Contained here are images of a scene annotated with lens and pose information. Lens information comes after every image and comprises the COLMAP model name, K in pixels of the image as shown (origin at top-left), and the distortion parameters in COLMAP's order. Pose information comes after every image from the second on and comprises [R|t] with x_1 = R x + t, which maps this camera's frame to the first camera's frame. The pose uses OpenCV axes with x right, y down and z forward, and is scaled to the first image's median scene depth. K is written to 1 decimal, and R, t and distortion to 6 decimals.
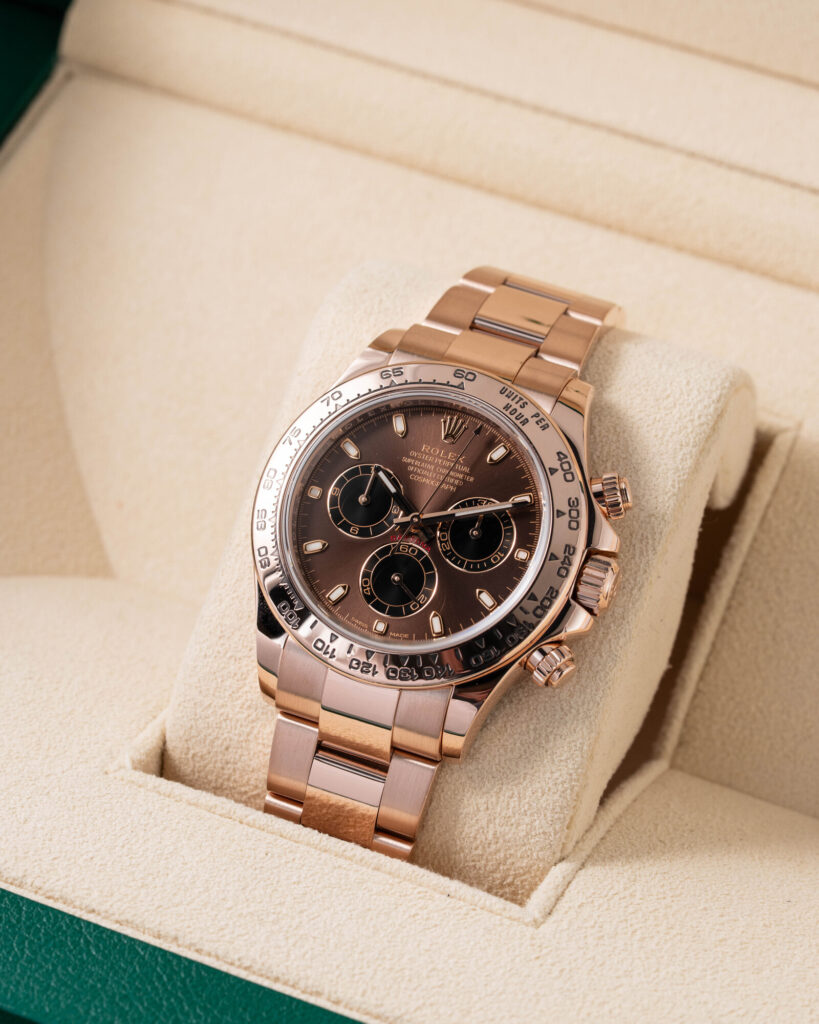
lens RADIAL K [[5755.3, 0, 409.0], [0, 5755.3, 466.2], [0, 0, 1]] dist [0.265038, -2.921568]
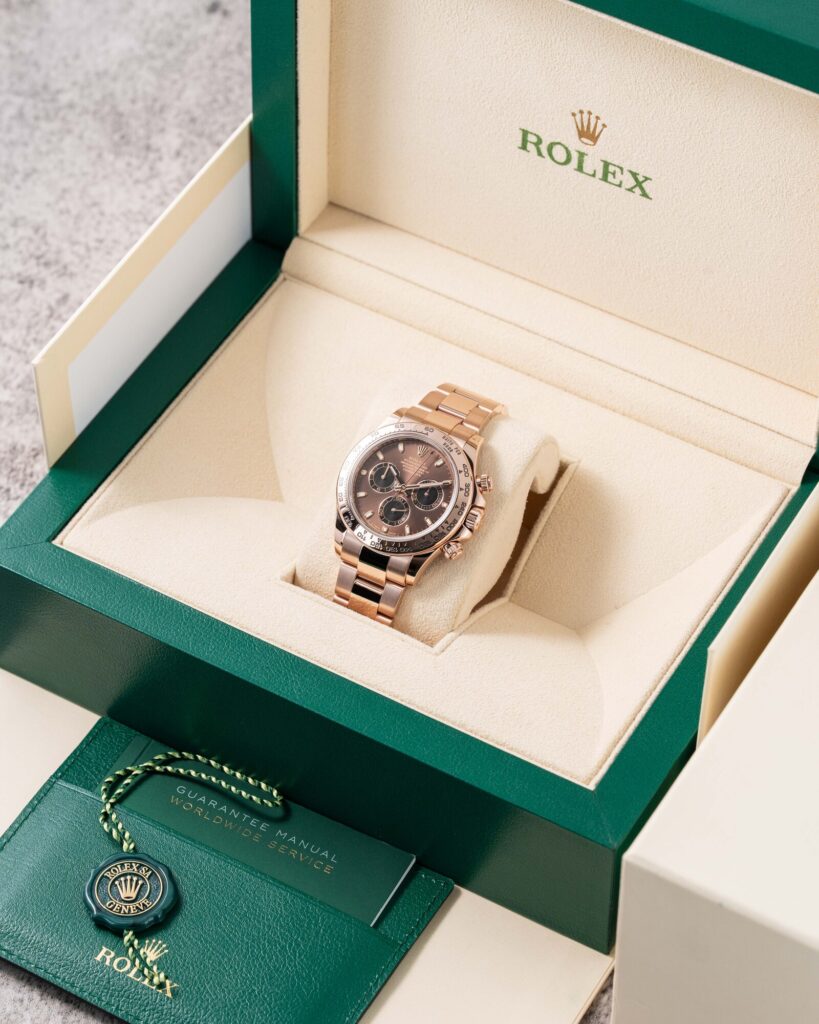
lens RADIAL K [[6718.1, 0, 409.5], [0, 6718.1, 512.0], [0, 0, 1]] dist [-0.000080, 44.993899]
pose [[0.994919, 0.083819, -0.055780, 0.161947], [-0.083193, 0.996442, 0.013466, -0.018482], [0.056711, -0.008757, 0.998352, -1.824972]]
